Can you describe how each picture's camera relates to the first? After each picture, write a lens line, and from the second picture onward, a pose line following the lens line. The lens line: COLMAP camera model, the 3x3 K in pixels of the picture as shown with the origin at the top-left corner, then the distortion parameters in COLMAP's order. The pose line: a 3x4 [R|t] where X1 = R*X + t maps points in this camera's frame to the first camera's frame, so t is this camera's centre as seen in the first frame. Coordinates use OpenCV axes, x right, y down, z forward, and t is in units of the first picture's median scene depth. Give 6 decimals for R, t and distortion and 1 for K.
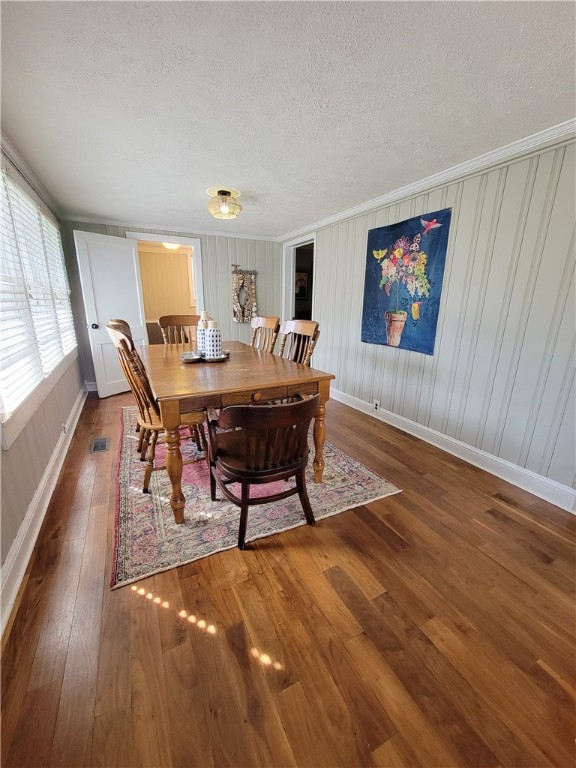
lens RADIAL K [[312.9, 0, 289.5], [0, 312.9, 386.0], [0, 0, 1]] dist [-0.004052, 0.000823]
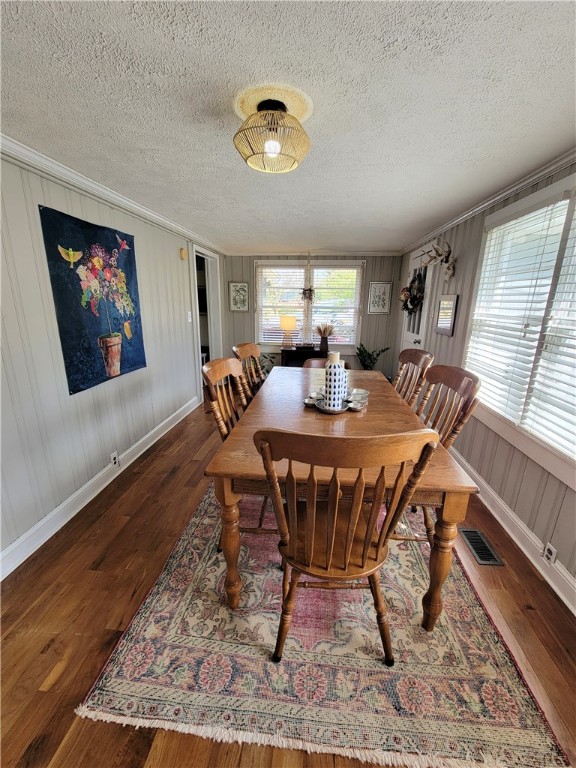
lens RADIAL K [[312.9, 0, 289.0], [0, 312.9, 385.0], [0, 0, 1]] dist [-0.004052, 0.000823]
pose [[-0.839253, -0.165366, 0.517985, -0.508867], [0.122886, 0.870300, 0.476946, -0.468331], [-0.529673, 0.463931, -0.710081, 1.430932]]
